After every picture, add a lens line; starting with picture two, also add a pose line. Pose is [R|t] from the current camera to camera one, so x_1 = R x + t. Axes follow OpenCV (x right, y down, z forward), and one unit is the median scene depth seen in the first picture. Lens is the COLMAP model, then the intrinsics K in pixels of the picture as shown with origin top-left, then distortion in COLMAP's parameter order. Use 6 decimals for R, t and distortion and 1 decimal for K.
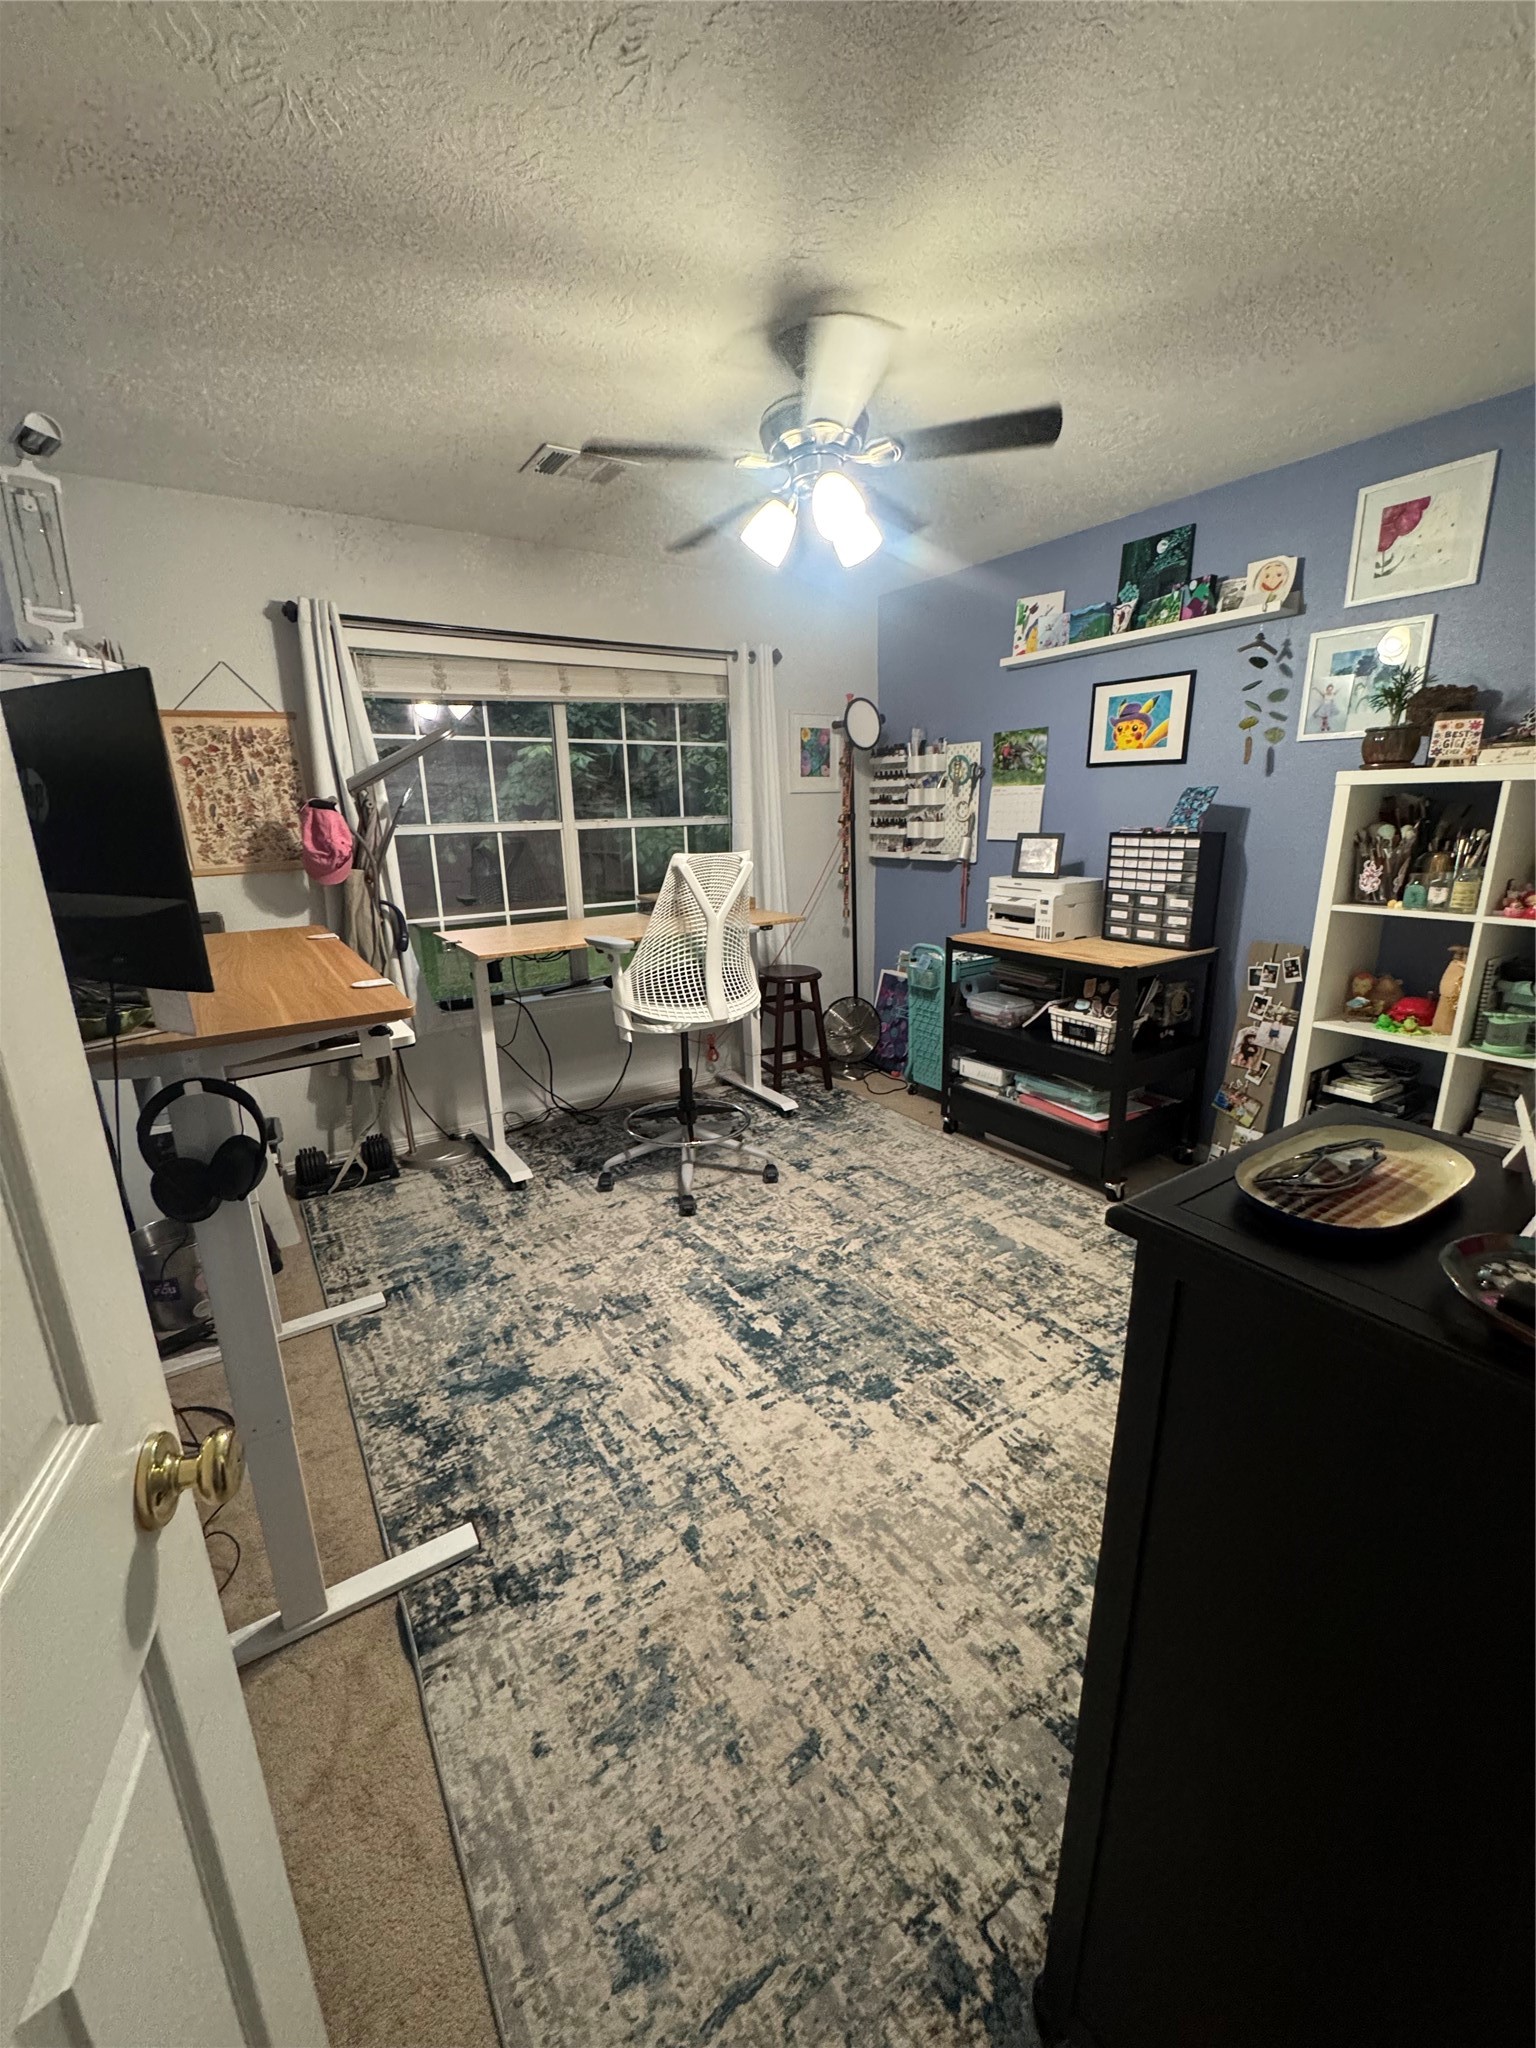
lens RADIAL K [[821.7, 0, 773.4], [0, 821.7, 1022.9], [0, 0, 1]] dist [-0.003759, 0.000723]
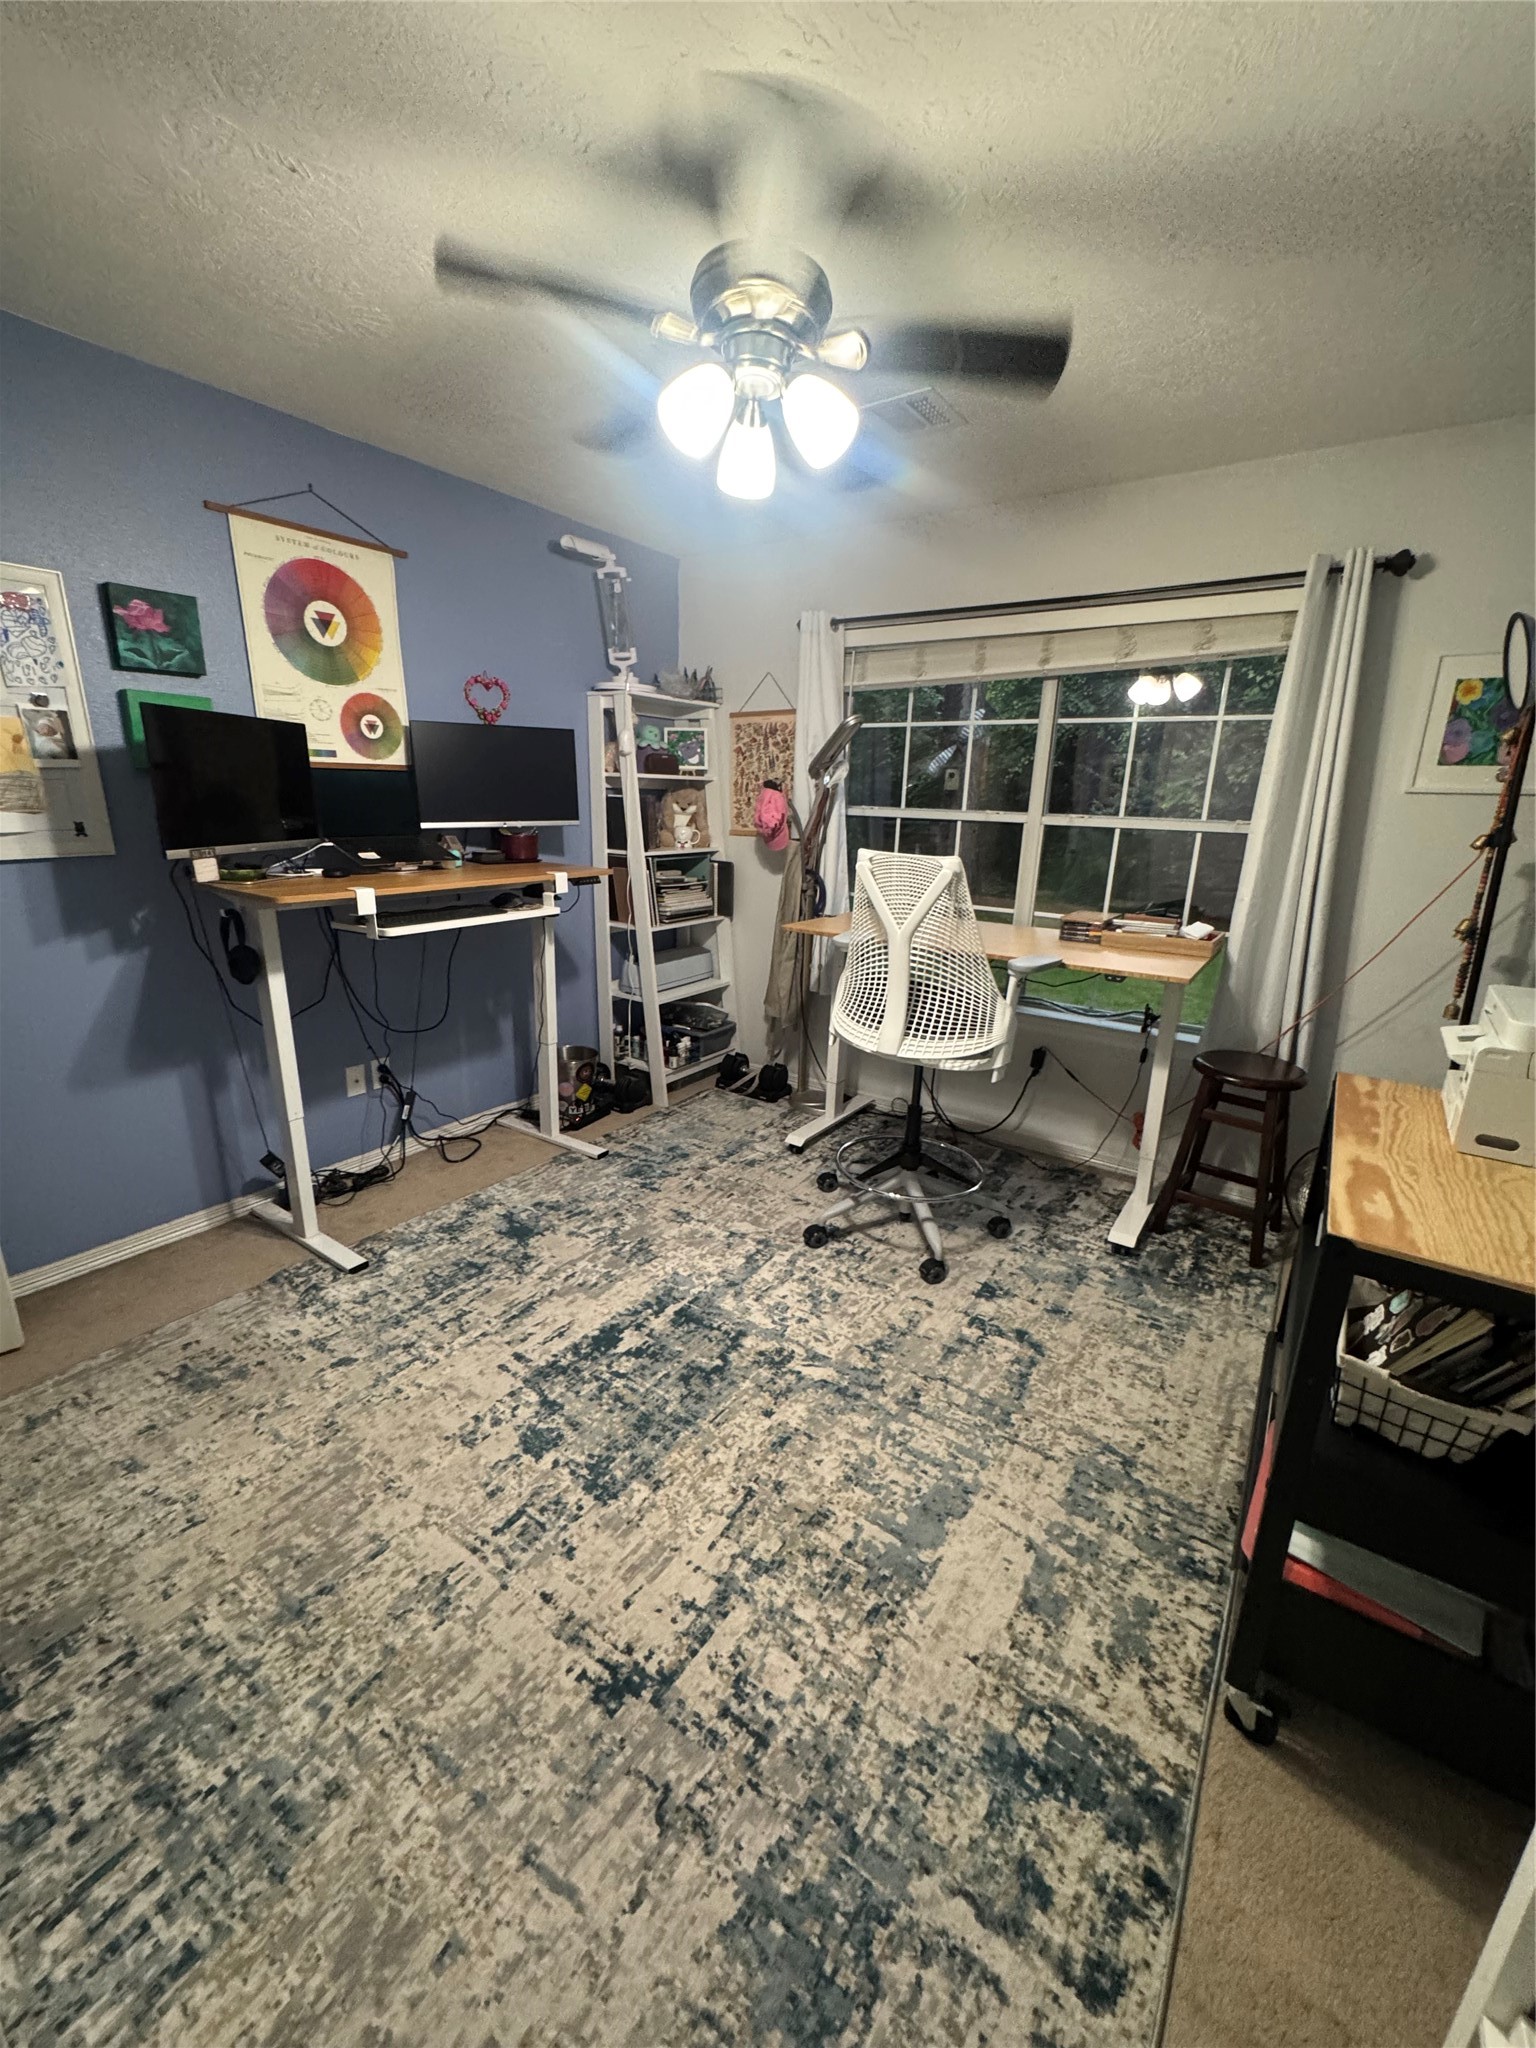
lens RADIAL K [[821.7, 0, 765.5], [0, 821.7, 1019.6], [0, 0, 1]] dist [-0.003759, 0.000723]
pose [[0.364351, 0.277753, -0.888877, 0.684881], [-0.273193, 0.944370, 0.183111, -0.170545], [0.890289, 0.176118, 0.419963, 0.589248]]
